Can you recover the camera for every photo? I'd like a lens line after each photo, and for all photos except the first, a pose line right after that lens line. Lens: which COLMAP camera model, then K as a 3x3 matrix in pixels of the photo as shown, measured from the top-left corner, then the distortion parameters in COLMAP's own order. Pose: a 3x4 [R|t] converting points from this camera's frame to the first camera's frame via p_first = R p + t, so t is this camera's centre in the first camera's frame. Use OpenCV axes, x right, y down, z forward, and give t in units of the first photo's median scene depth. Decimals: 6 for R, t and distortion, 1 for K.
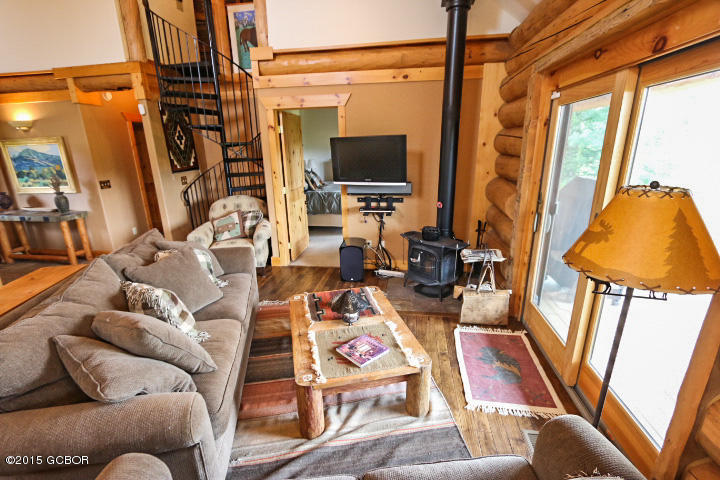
lens RADIAL K [[328.9, 0, 356.9], [0, 328.9, 244.4], [0, 0, 1]] dist [-0.019484, 0.003083]
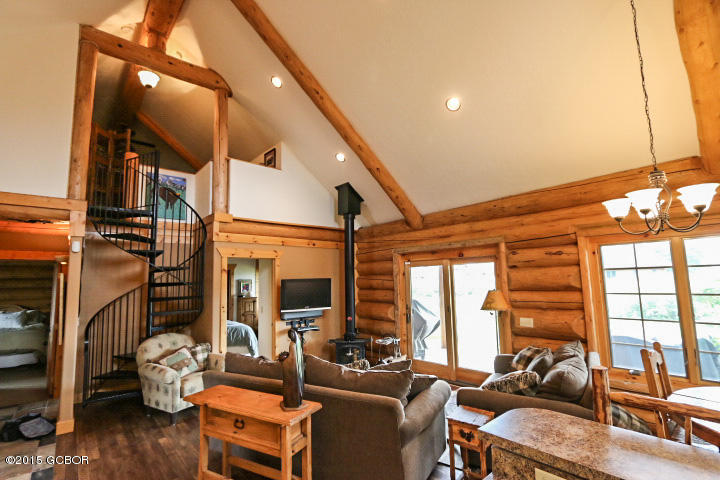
lens RADIAL K [[328.9, 0, 356.9], [0, 328.9, 244.4], [0, 0, 1]] dist [-0.019484, 0.003083]
pose [[0.639914, 0.090050, 0.763152, -0.962192], [0.233367, 0.923435, -0.304644, 0.045802], [-0.732154, 0.373040, 0.569905, -0.109996]]
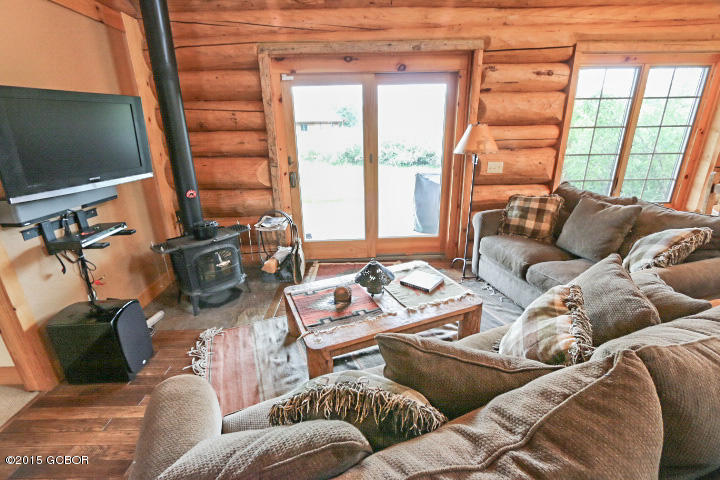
lens RADIAL K [[328.9, 0, 356.9], [0, 328.9, 244.4], [0, 0, 1]] dist [-0.019484, 0.003083]
pose [[-0.171357, -0.307360, 0.936038, -0.546526], [0.311541, 0.884433, 0.347448, -0.151078], [-0.934654, 0.351152, -0.055799, 0.667857]]
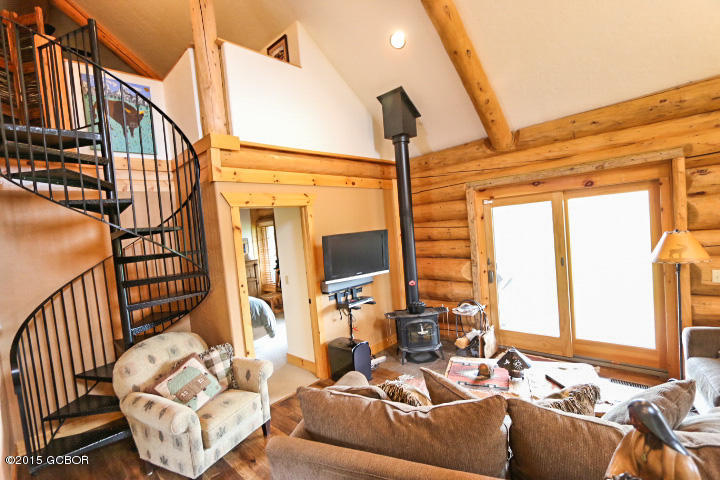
lens RADIAL K [[328.9, 0, 356.9], [0, 328.9, 244.4], [0, 0, 1]] dist [-0.019484, 0.003083]
pose [[0.577060, -0.068106, 0.813857, -0.787907], [0.310095, 0.940162, -0.141195, -0.136301], [-0.755542, 0.333851, 0.563649, 0.393670]]
